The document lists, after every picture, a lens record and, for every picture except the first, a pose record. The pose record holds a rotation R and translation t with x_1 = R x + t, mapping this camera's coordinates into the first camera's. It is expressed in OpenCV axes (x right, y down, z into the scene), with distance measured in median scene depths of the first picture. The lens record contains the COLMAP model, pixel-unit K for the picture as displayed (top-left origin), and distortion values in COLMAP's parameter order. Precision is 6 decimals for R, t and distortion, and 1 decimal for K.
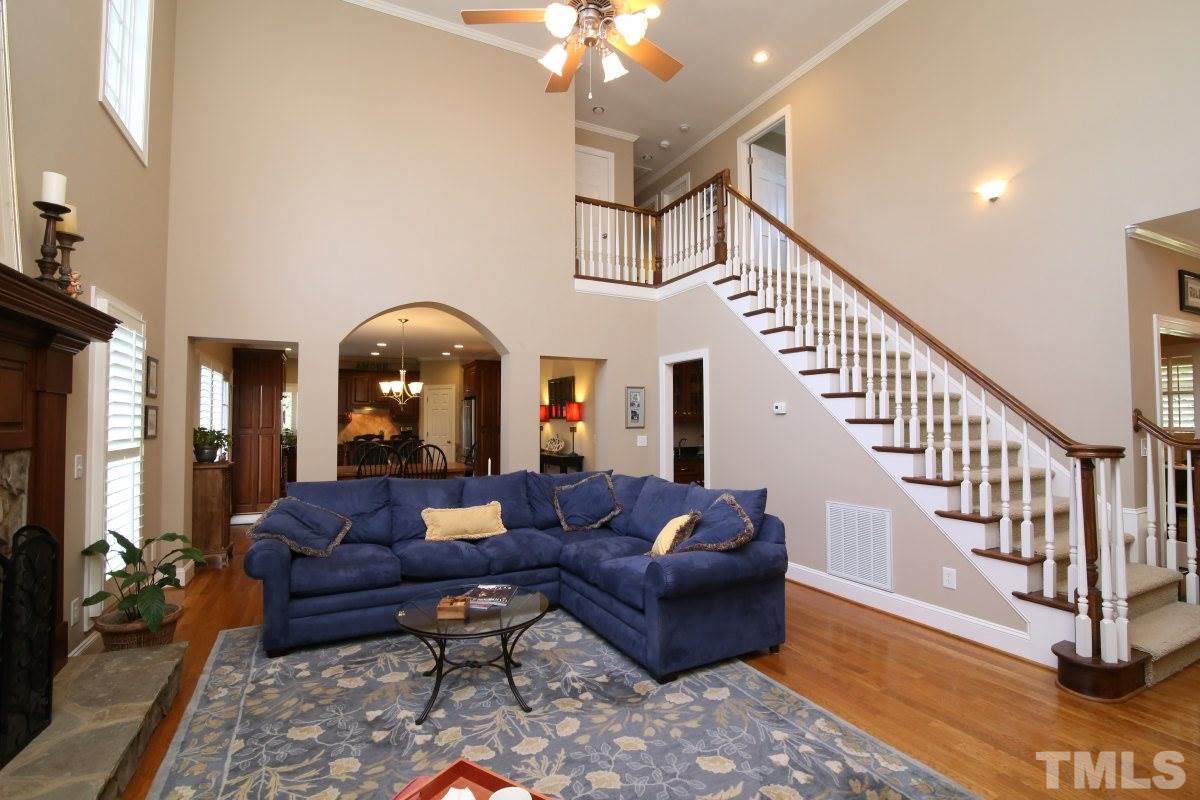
lens RADIAL K [[531.3, 0, 595.5], [0, 531.3, 402.7], [0, 0, 1]] dist [-0.020193, -0.000099]
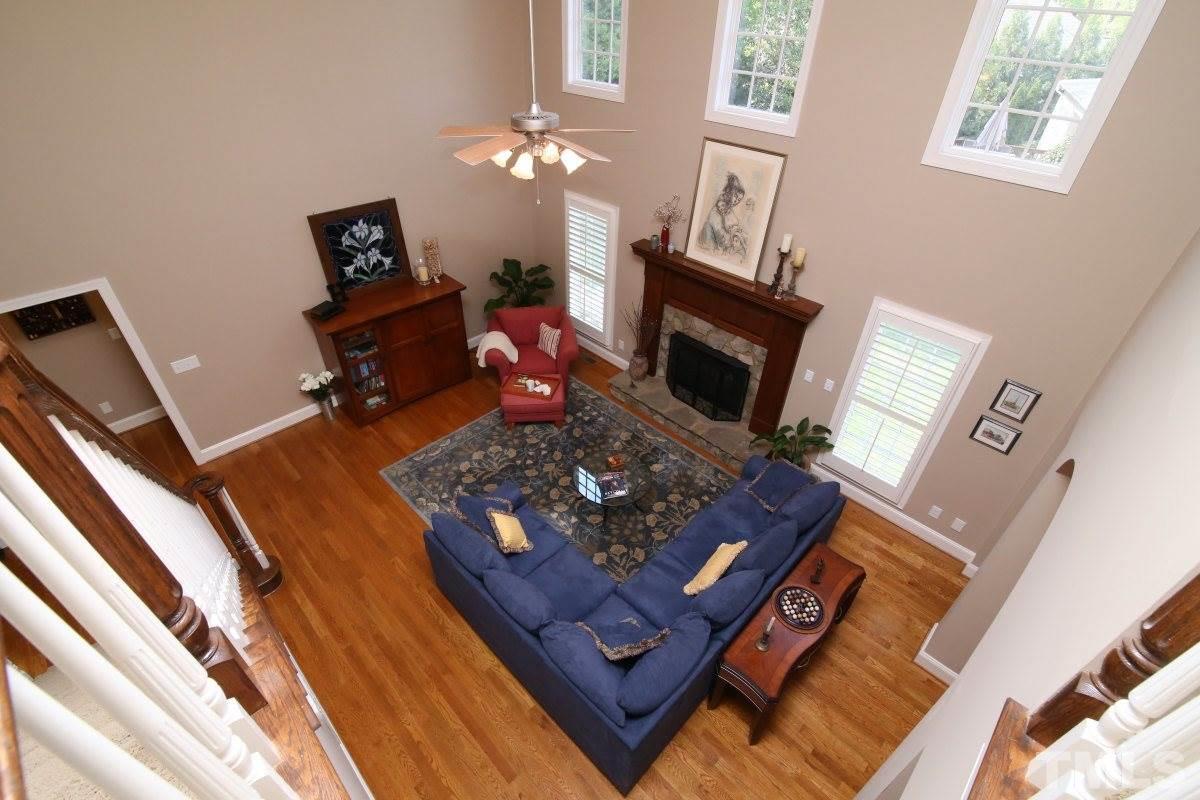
lens RADIAL K [[556.9, 0, 623.2], [0, 556.9, 403.1], [0, 0, 1]] dist [-0.015704, -0.000195]
pose [[-0.934456, 0.185282, -0.304076, 0.322021], [-0.032660, 0.805761, 0.591340, -1.109204], [0.354577, 0.562513, -0.746897, 2.609810]]
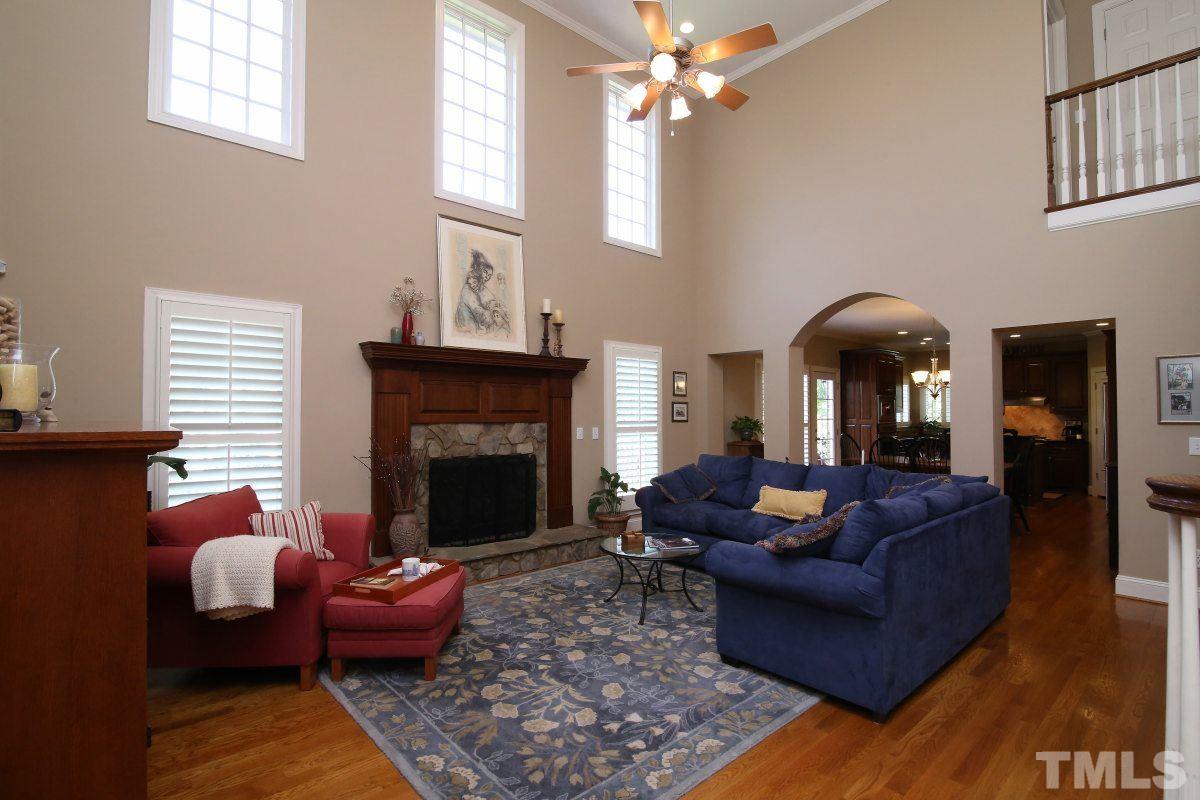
lens RADIAL K [[556.9, 0, 623.2], [0, 556.9, 403.1], [0, 0, 1]] dist [-0.015704, -0.000195]
pose [[0.292988, -0.013830, -0.956016, 1.258090], [0.027945, 0.999592, -0.005896, 0.026609], [0.955708, -0.024988, 0.293255, 0.567868]]
